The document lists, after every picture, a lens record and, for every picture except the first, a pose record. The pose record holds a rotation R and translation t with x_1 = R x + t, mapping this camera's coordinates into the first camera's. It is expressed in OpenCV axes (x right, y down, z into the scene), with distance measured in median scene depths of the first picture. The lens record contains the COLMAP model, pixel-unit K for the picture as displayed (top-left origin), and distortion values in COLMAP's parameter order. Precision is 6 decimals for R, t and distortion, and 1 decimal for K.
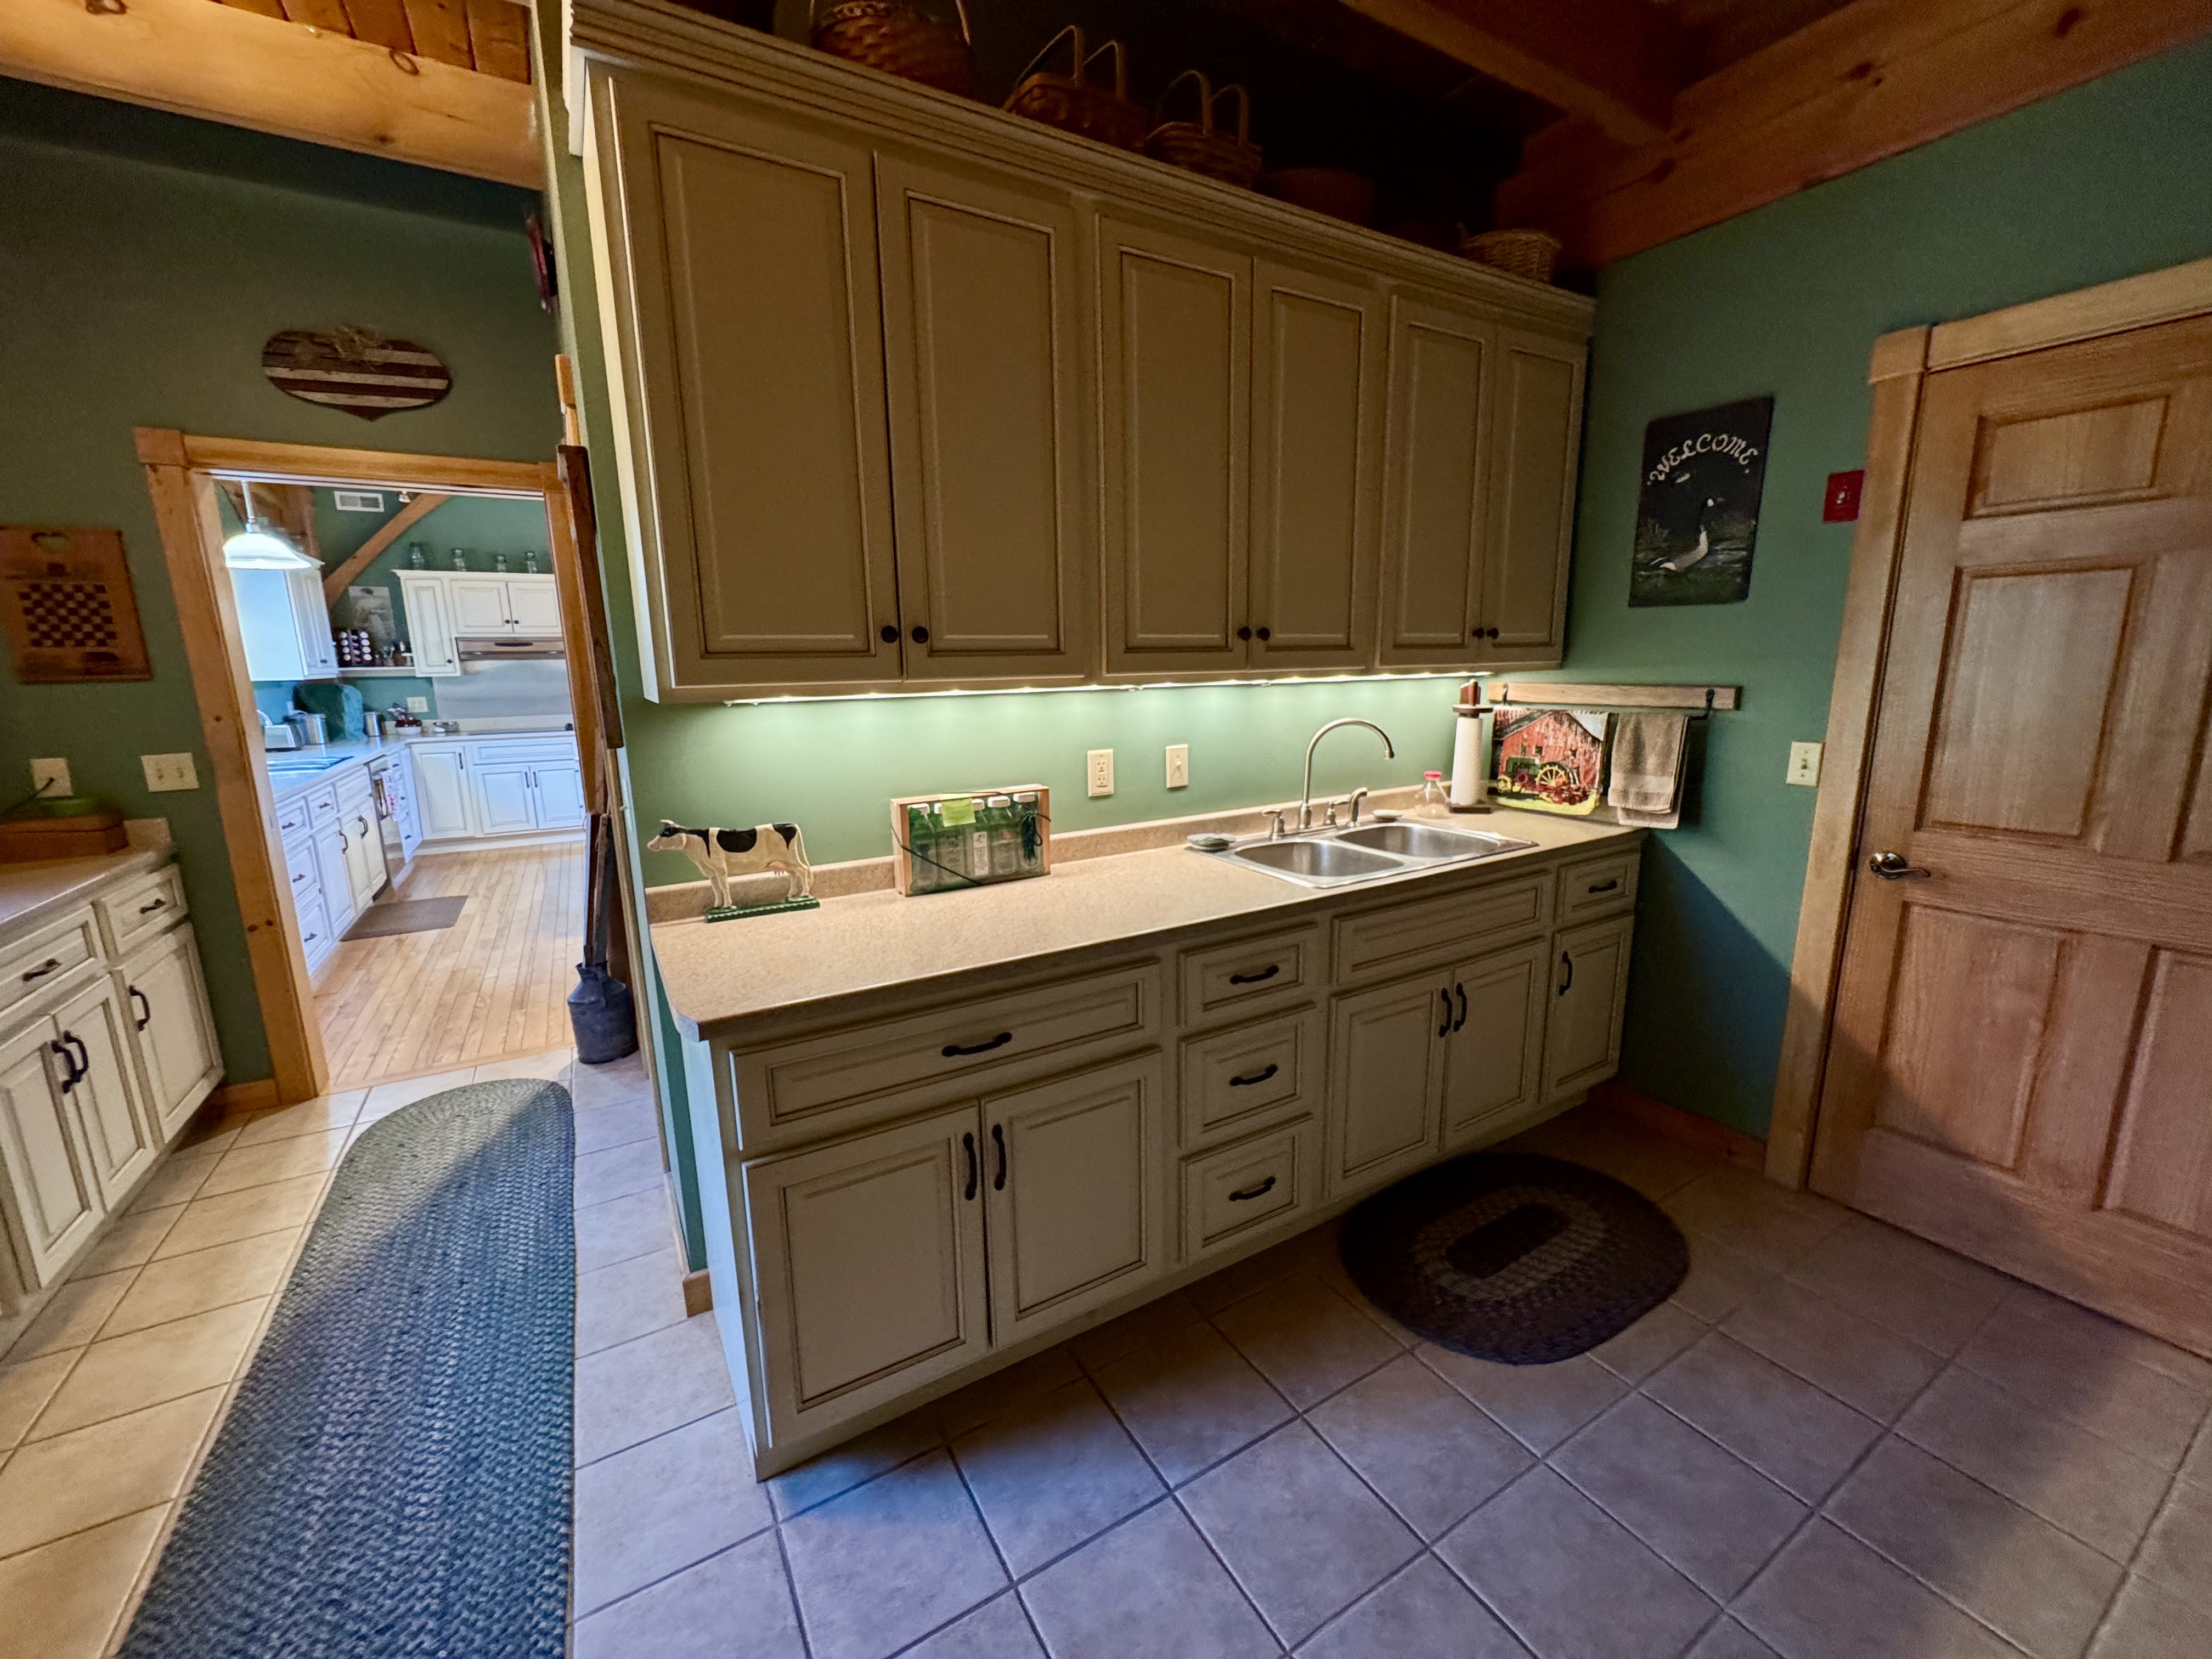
lens RADIAL K [[878.7, 0, 1104.8], [0, 878.7, 826.9], [0, 0, 1]] dist [-0.004275, 0.000675]
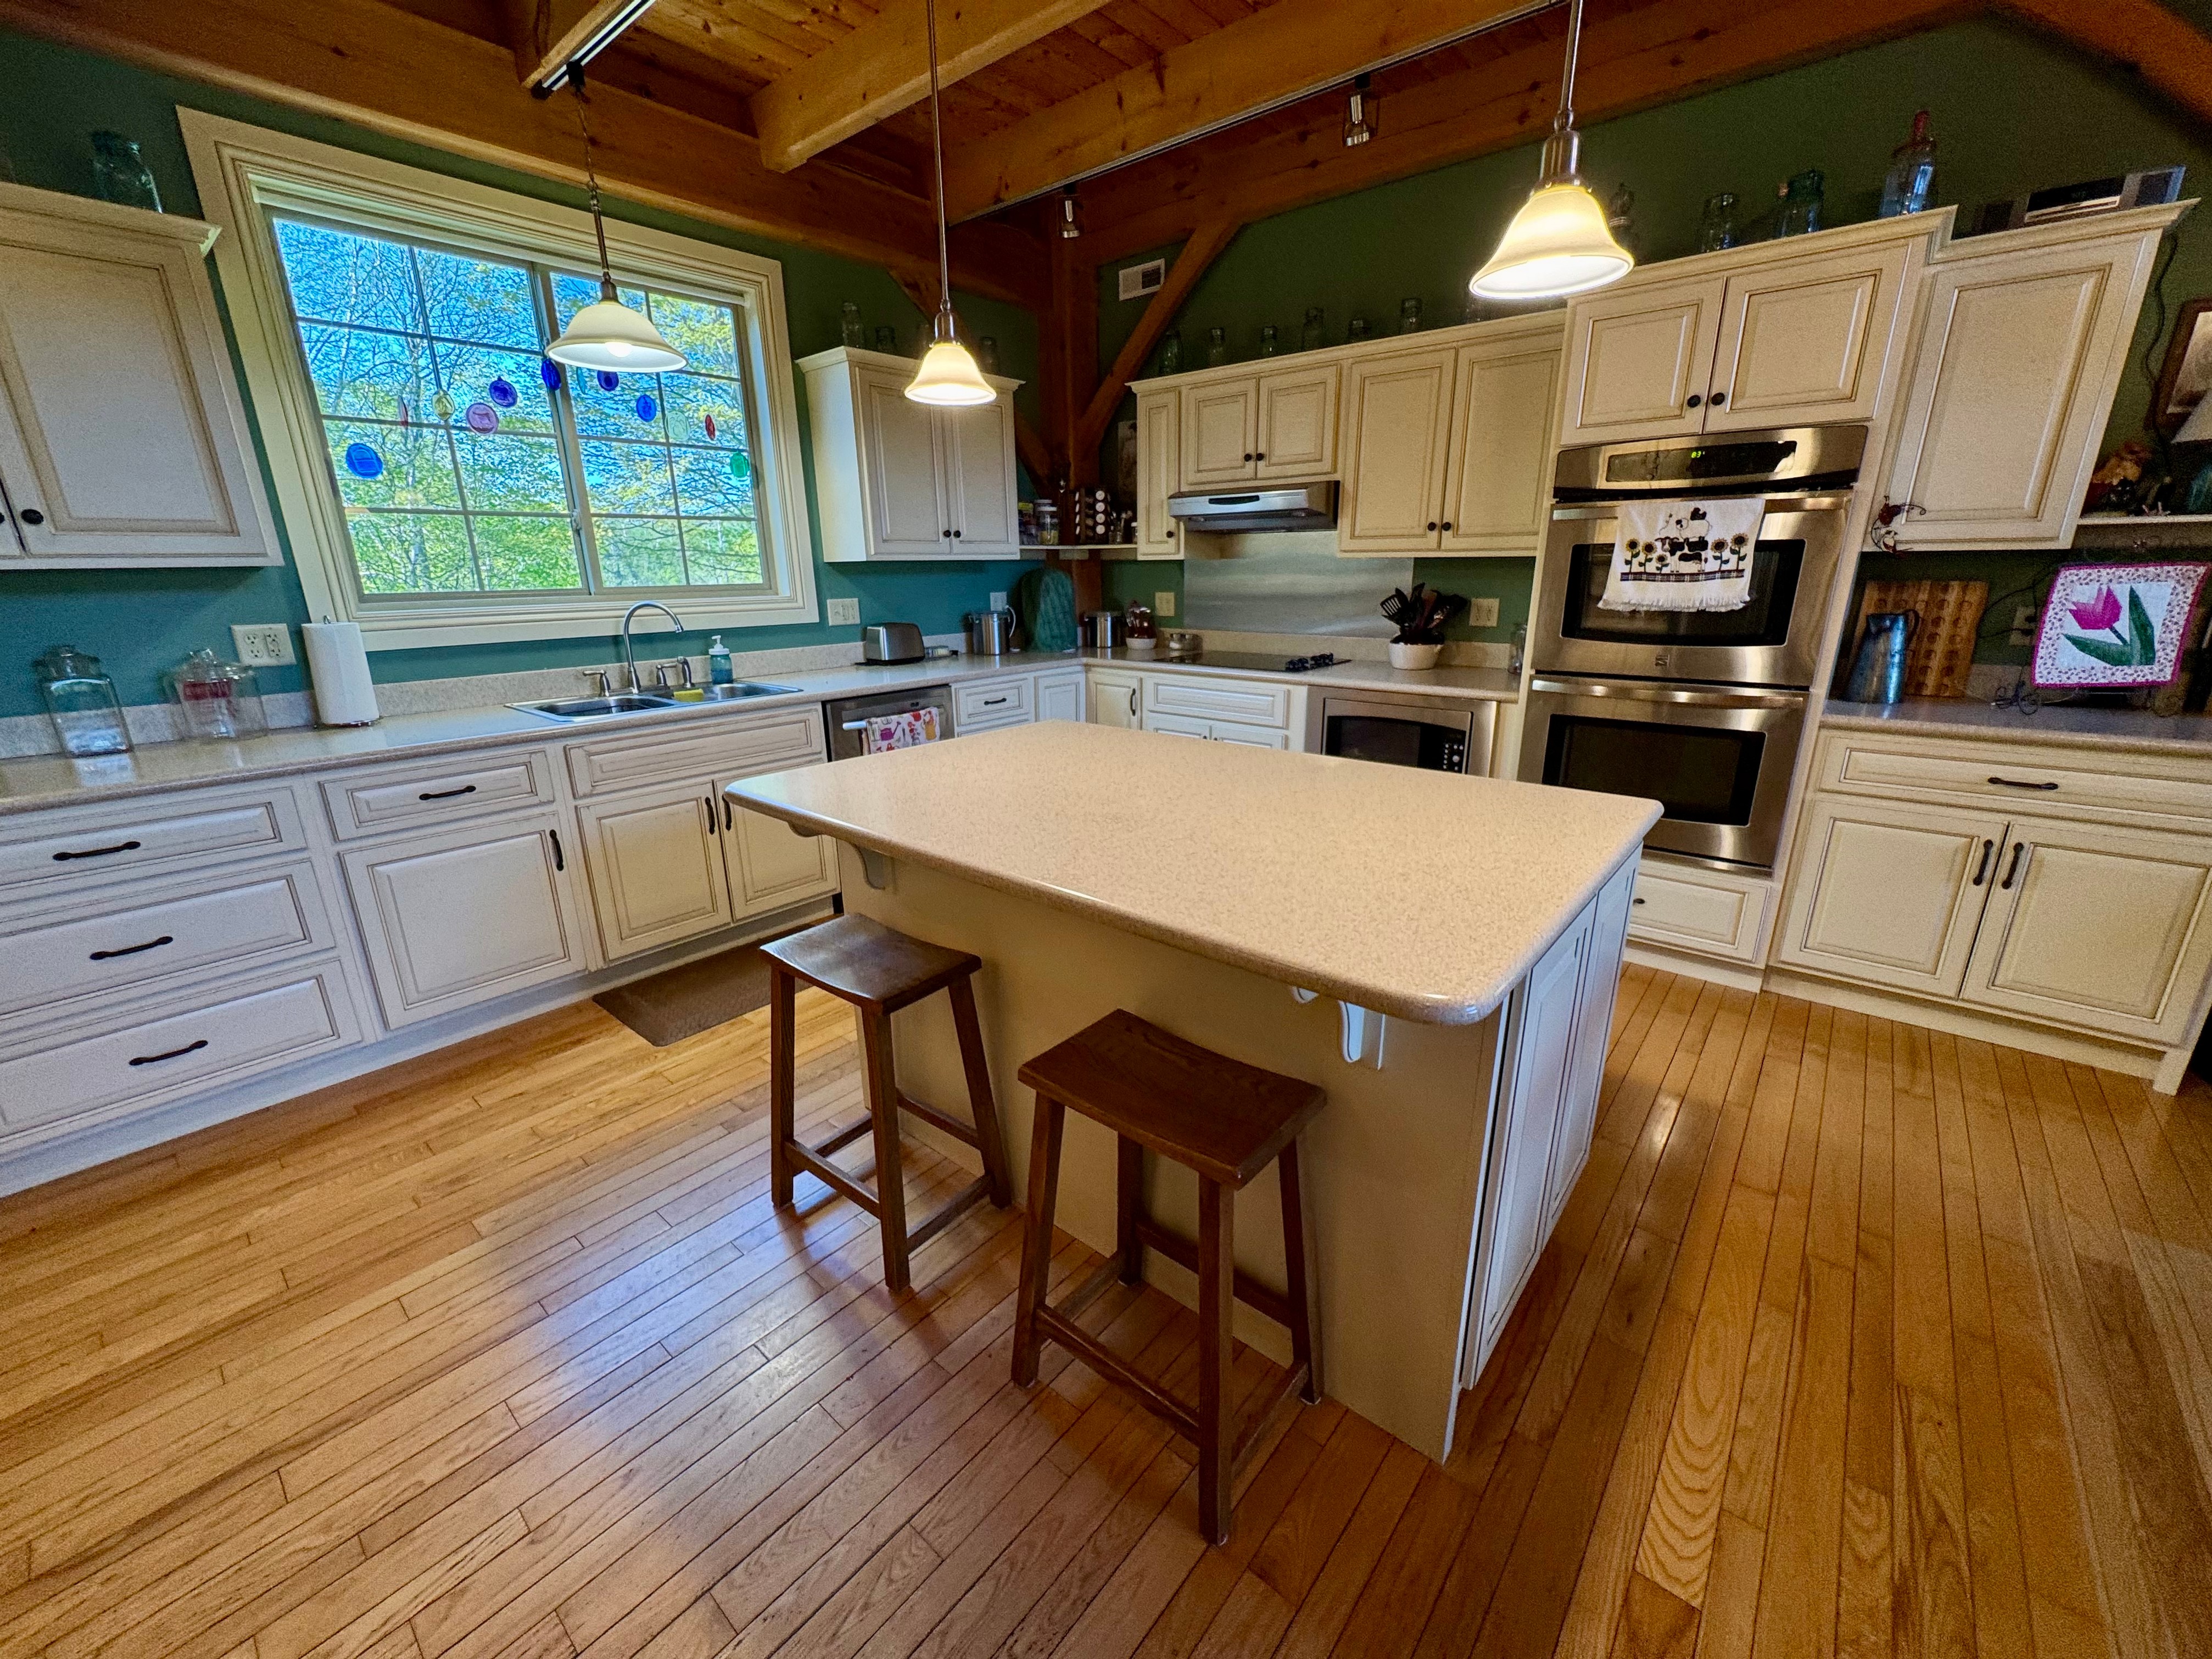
lens RADIAL K [[878.7, 0, 1102.0], [0, 878.7, 824.6], [0, 0, 1]] dist [-0.004275, 0.000675]
pose [[0.320430, 0.274368, -0.906668, -0.164173], [-0.170117, 0.958242, 0.229853, -0.128473], [0.931872, 0.080588, 0.353724, 0.760446]]
